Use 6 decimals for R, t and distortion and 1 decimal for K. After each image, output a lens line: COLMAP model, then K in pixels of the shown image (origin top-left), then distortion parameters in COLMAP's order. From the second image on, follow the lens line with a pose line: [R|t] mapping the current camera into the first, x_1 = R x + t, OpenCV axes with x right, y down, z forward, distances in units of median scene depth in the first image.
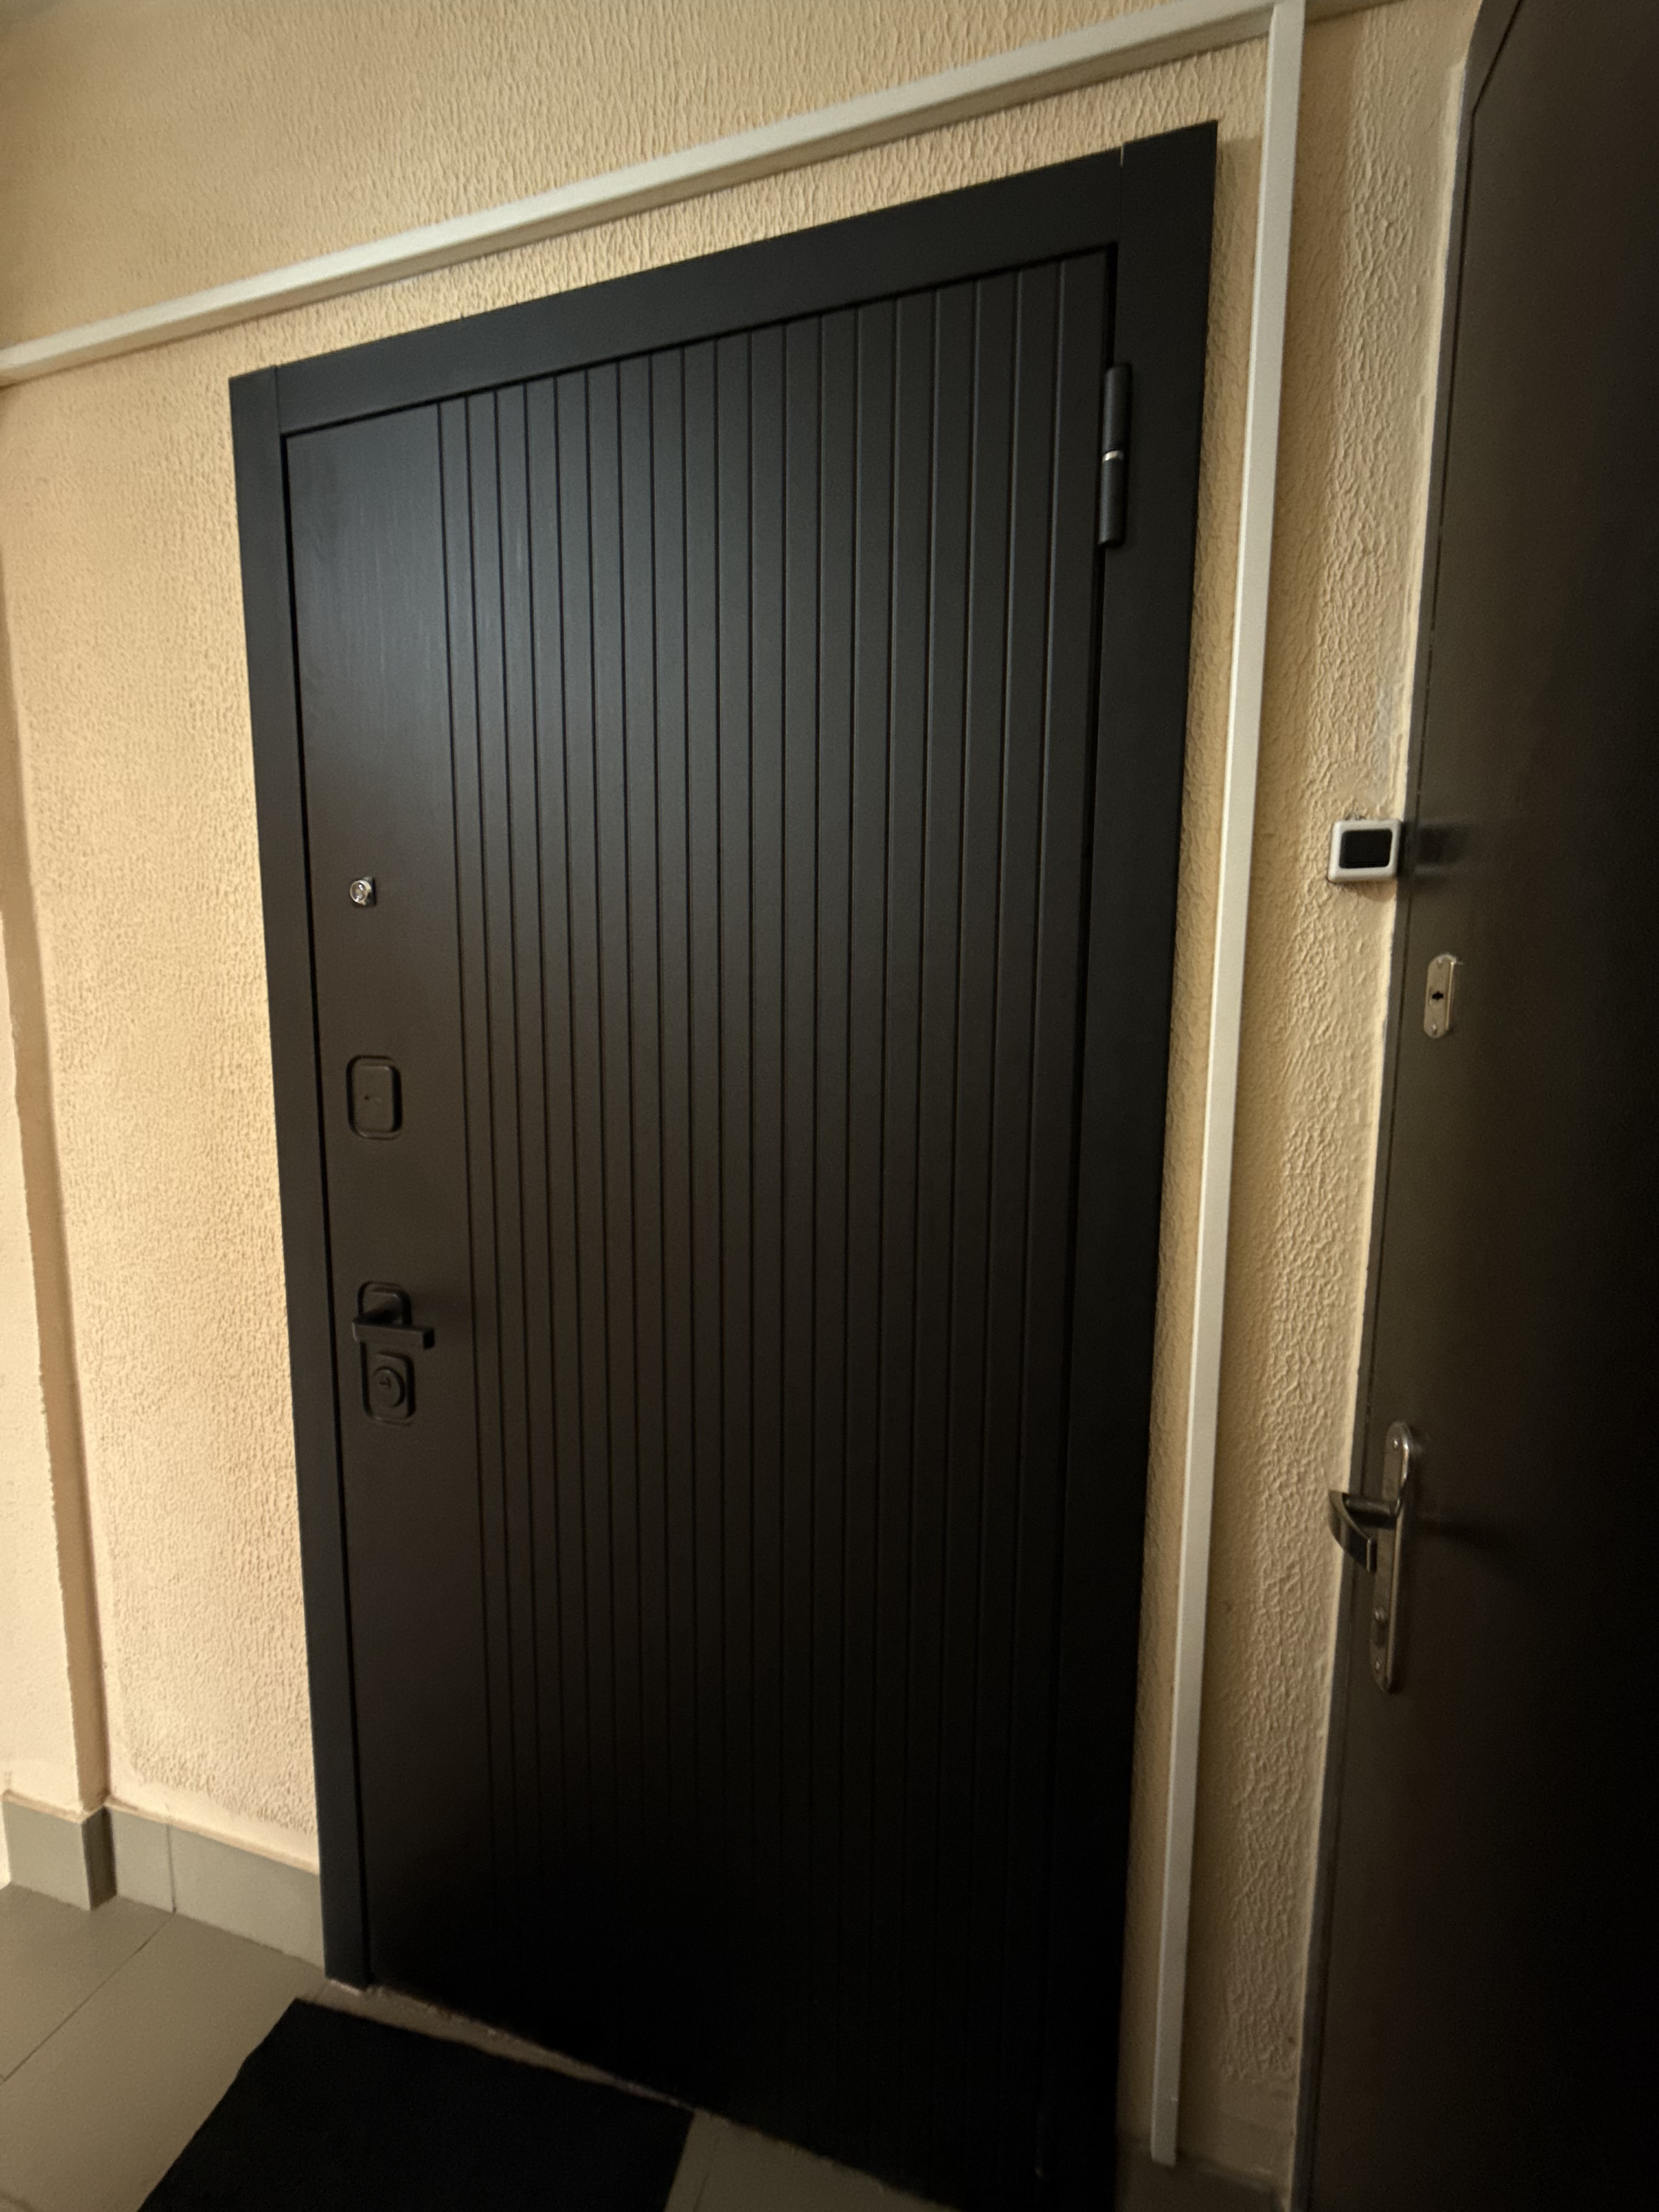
lens RADIAL K [[873.8, 0, 823.8], [0, 873.8, 1096.5], [0, 0, 1]] dist [-0.001330, 0.000390]
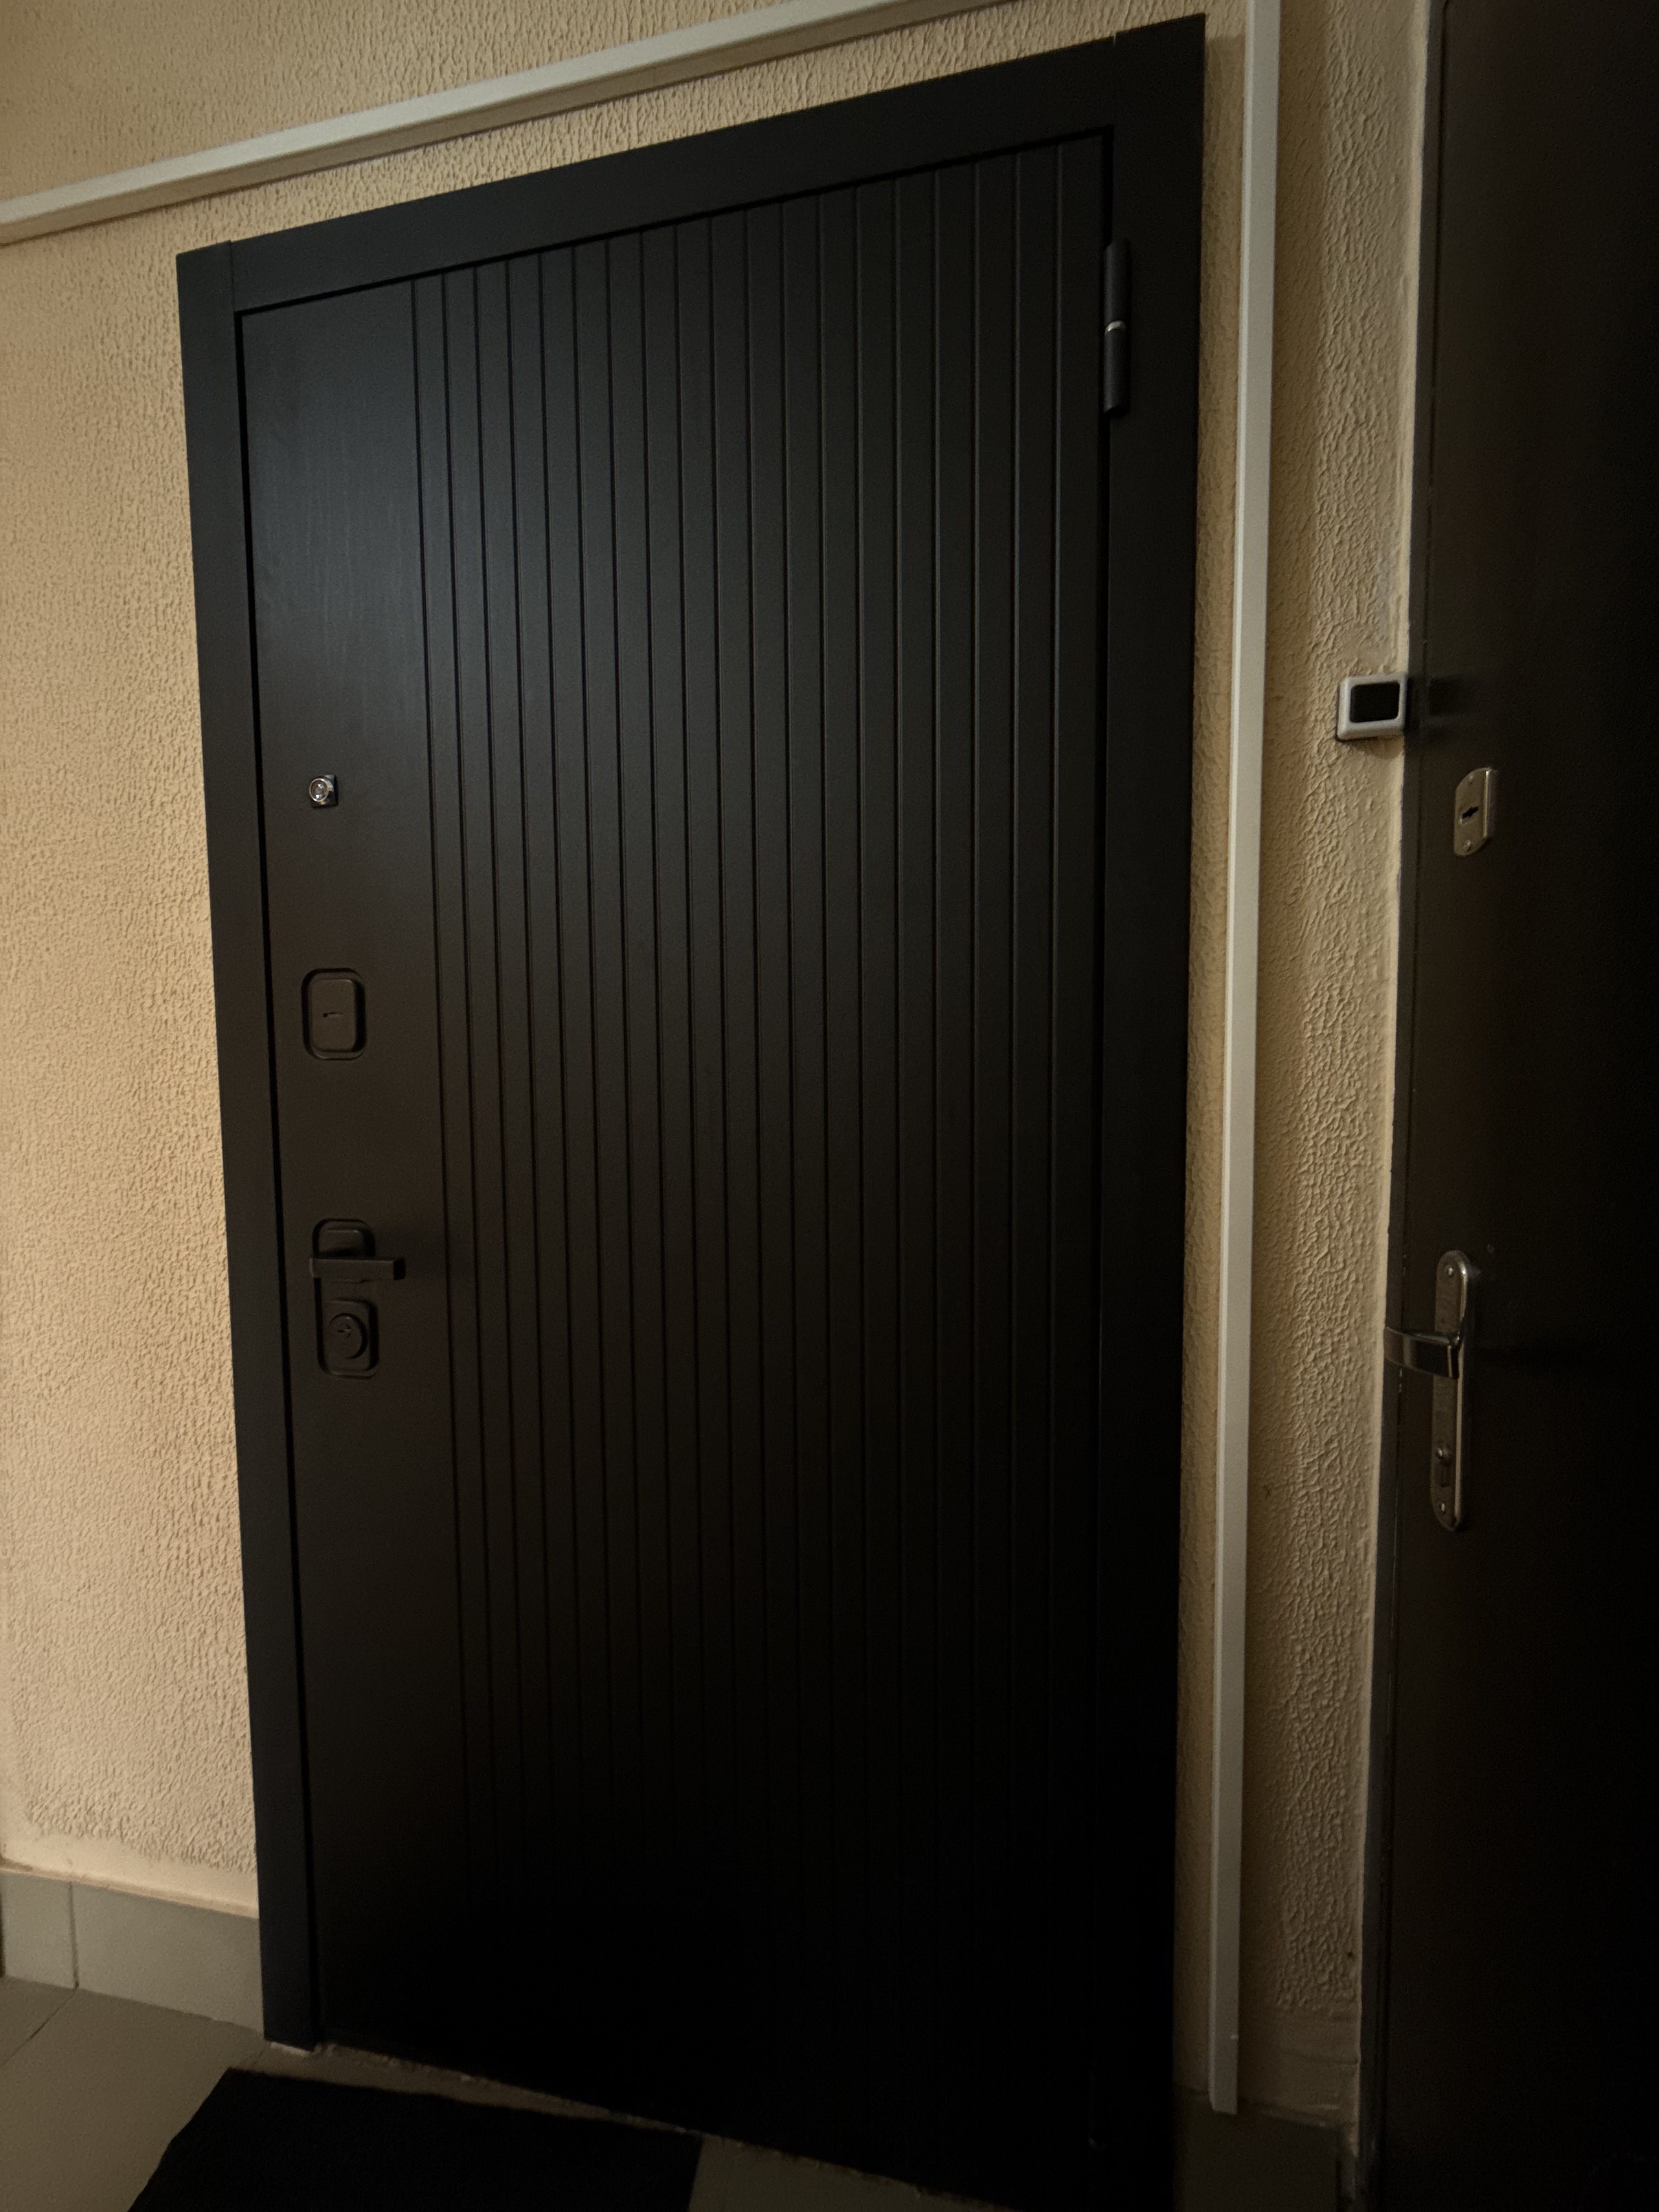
lens RADIAL K [[873.8, 0, 825.0], [0, 873.8, 1091.8], [0, 0, 1]] dist [-0.001330, 0.000390]
pose [[0.995946, -0.021300, 0.087395, -0.092429], [0.025654, 0.998469, -0.049004, 0.160060], [-0.086217, 0.051047, 0.994968, 0.049704]]
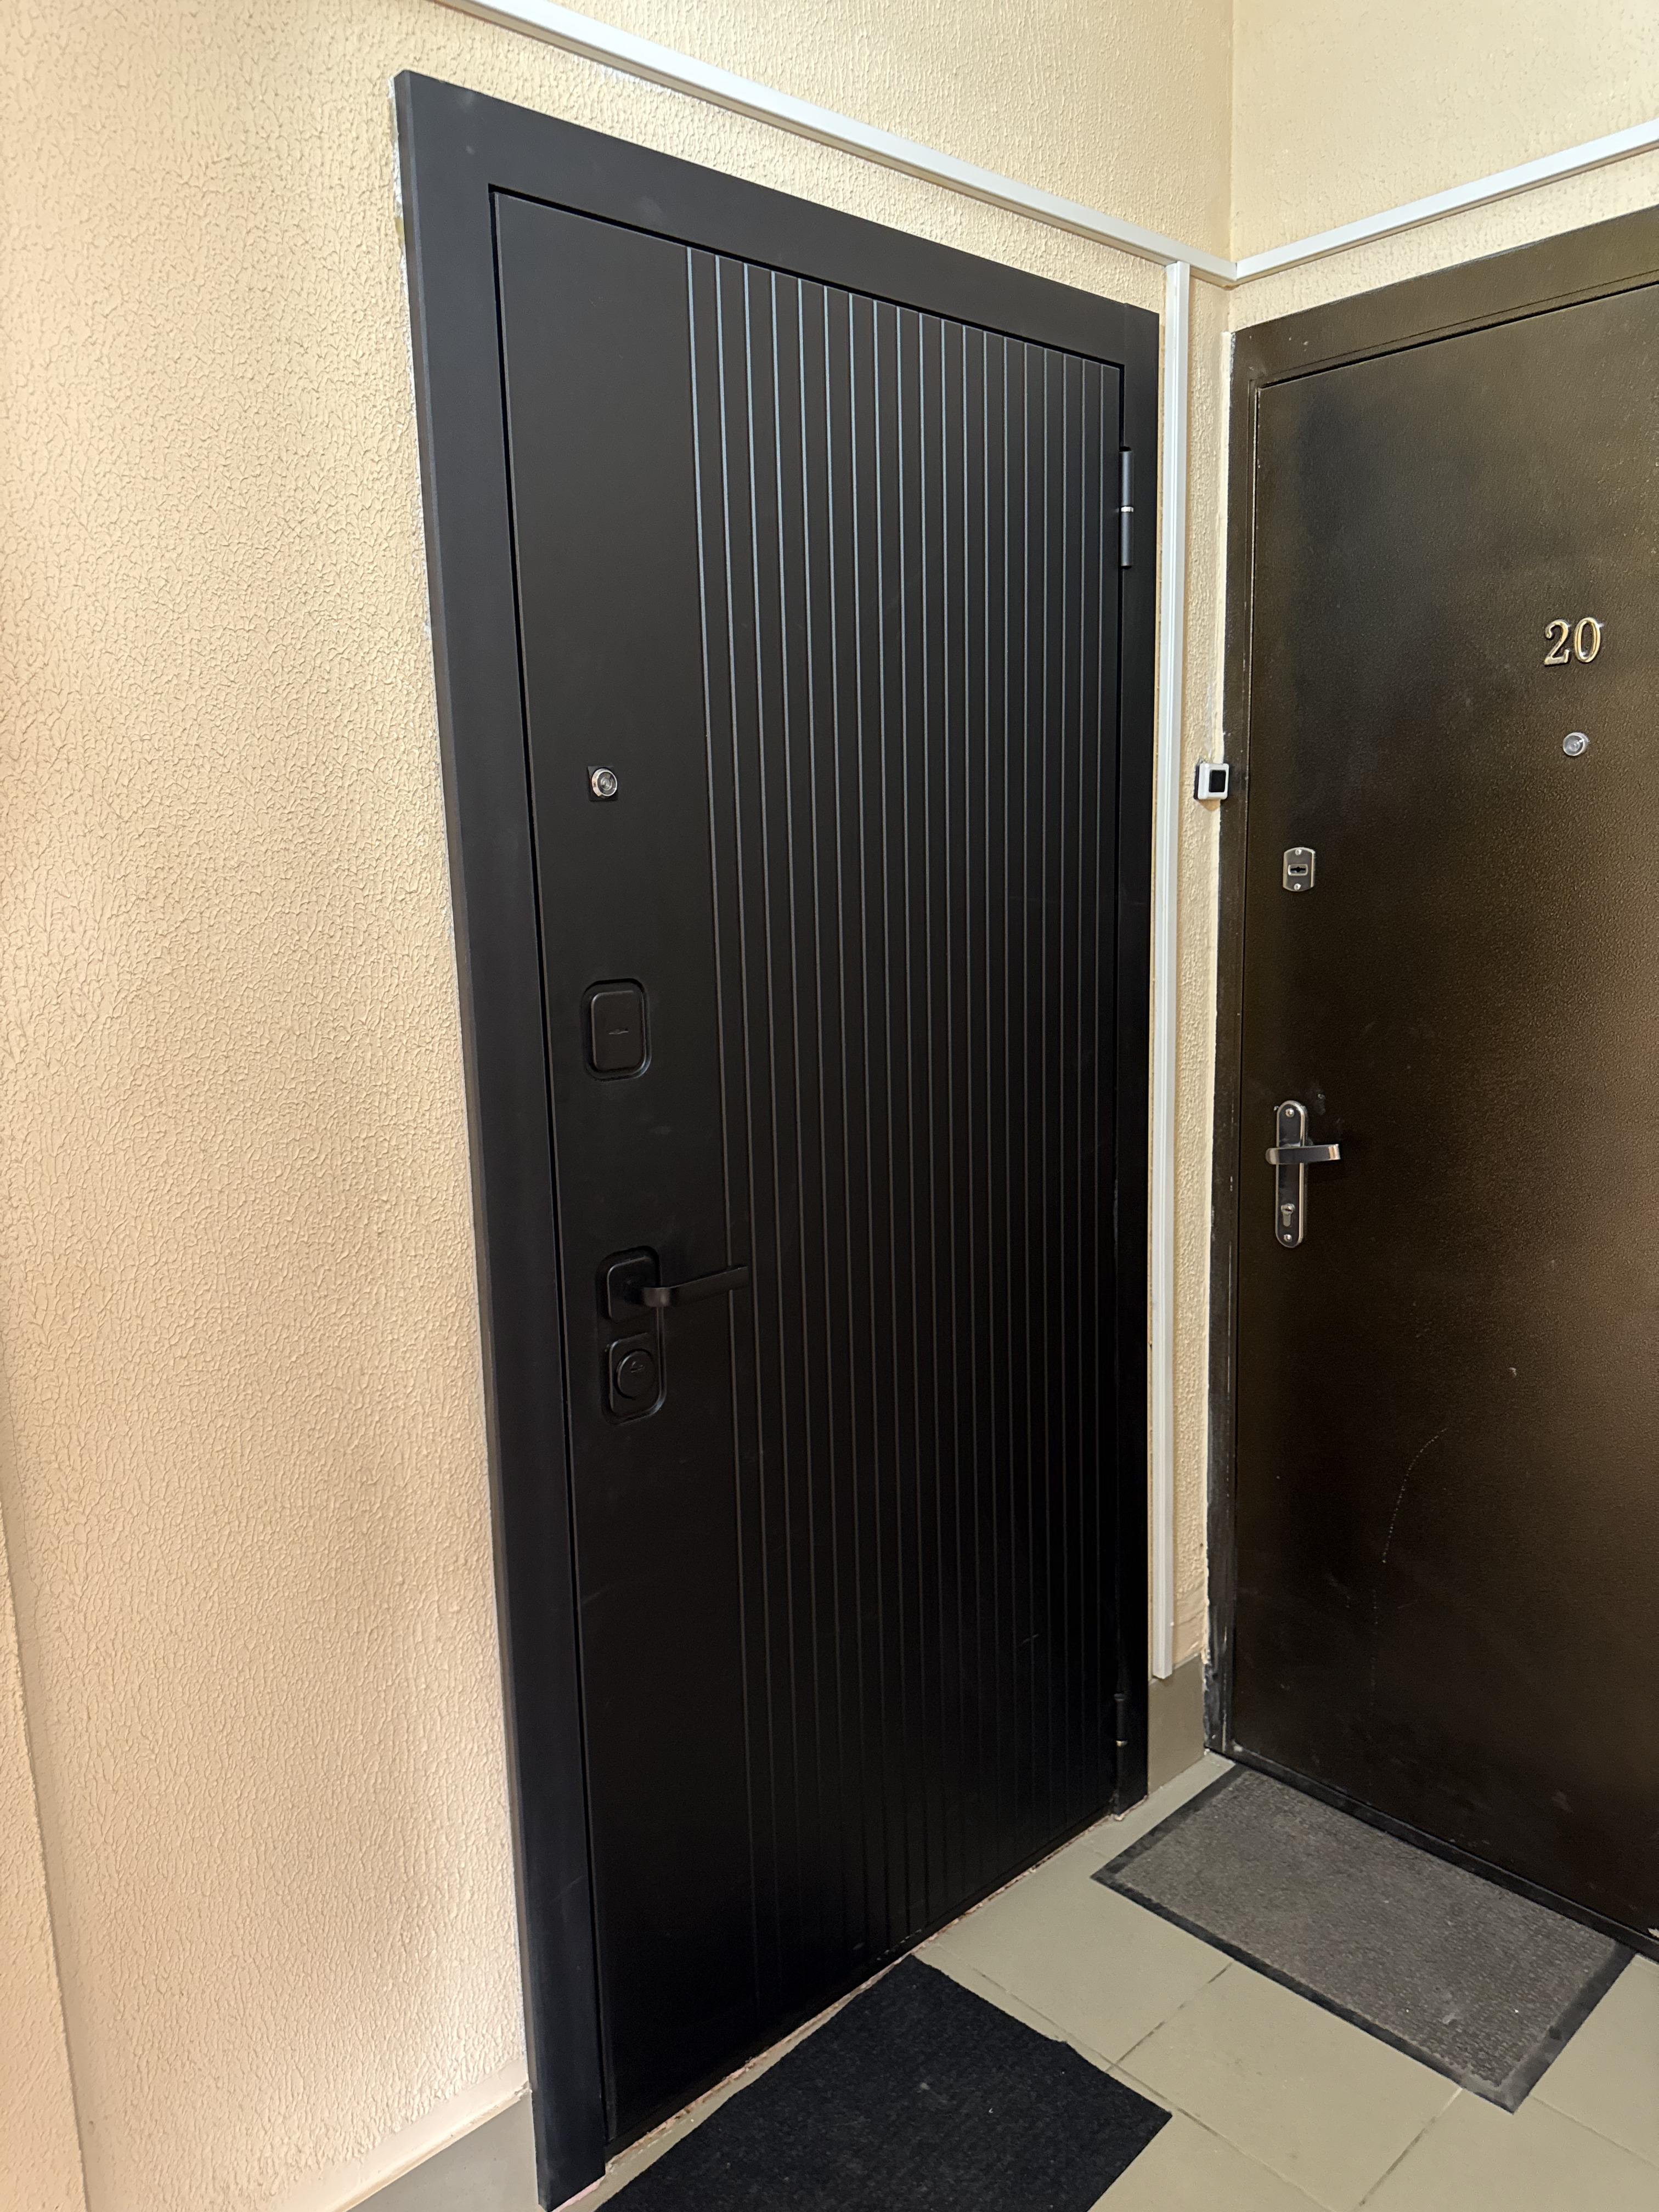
lens RADIAL K [[1589.6, 0, 821.3], [0, 1589.6, 1102.2], [0, 0, 1]] dist [0.020092, -0.018217]
pose [[0.518050, -0.159710, 0.840308, -1.915620], [0.119529, 0.986291, 0.113765, -0.089752], [-0.846958, 0.041505, 0.530038, 0.037590]]
